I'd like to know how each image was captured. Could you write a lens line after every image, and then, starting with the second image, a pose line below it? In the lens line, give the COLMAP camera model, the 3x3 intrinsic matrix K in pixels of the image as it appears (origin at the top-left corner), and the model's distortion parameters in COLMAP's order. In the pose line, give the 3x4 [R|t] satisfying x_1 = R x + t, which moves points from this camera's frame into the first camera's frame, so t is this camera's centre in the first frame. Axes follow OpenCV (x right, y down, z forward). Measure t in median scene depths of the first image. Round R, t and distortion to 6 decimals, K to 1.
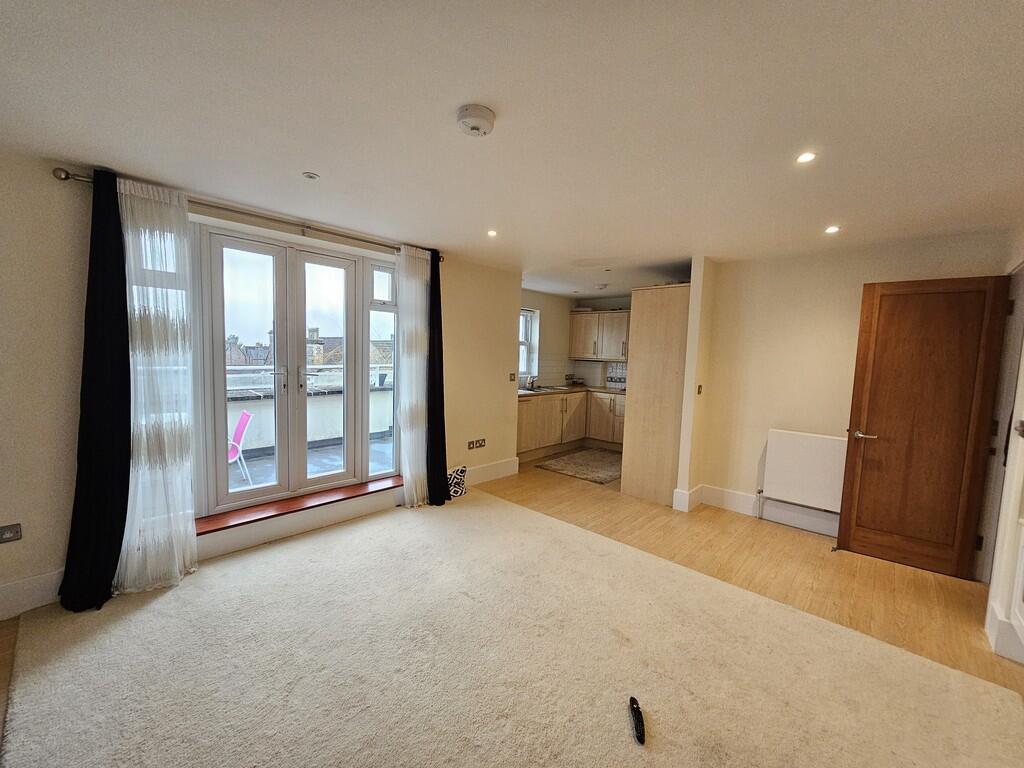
lens RADIAL K [[417.5, 0, 514.4], [0, 417.5, 388.4], [0, 0, 1]] dist [0.000272, -0.000050]
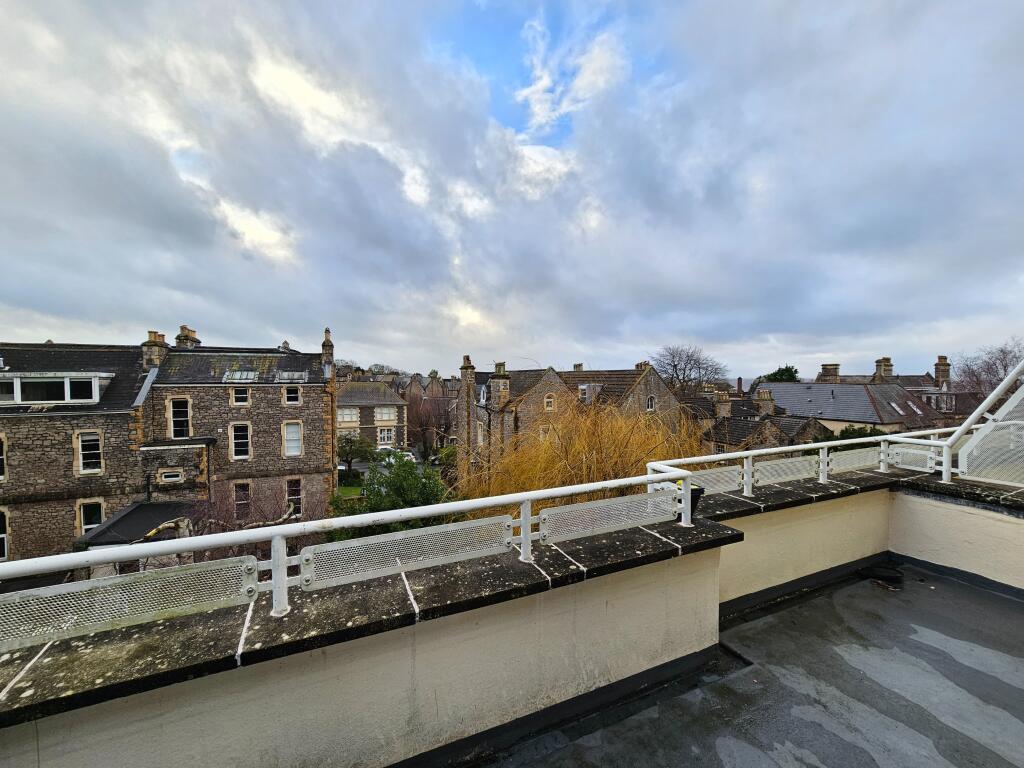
lens RADIAL K [[417.5, 0, 514.4], [0, 417.5, 388.4], [0, 0, 1]] dist [0.000272, -0.000050]
pose [[0.919495, -0.022300, -0.392468, -0.568612], [-0.002224, 0.998079, -0.061922, -0.190156], [0.393095, 0.057810, 0.917679, 1.003095]]
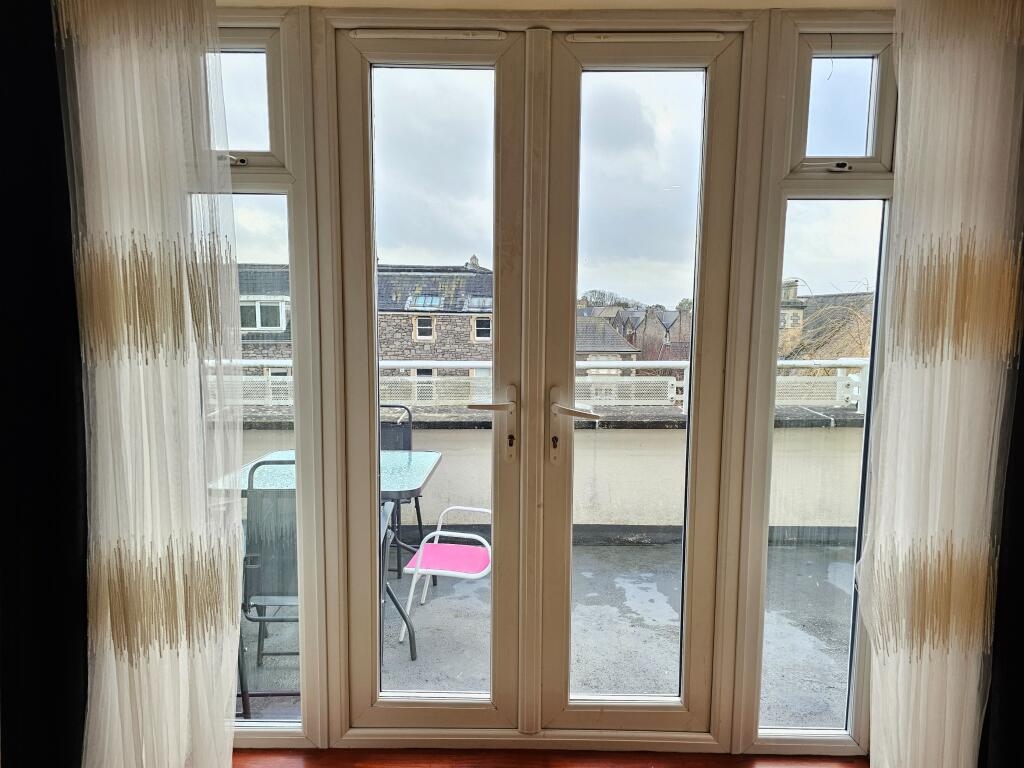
lens RADIAL K [[682.4, 0, 512.0], [0, 682.4, 384.0], [0, 0, 1]] dist [0.077599, -0.001986]
pose [[0.667335, 0.054251, -0.742779, -0.100590], [-0.050665, 0.998340, 0.027397, -0.059039], [0.743032, 0.019349, 0.668976, 0.522361]]
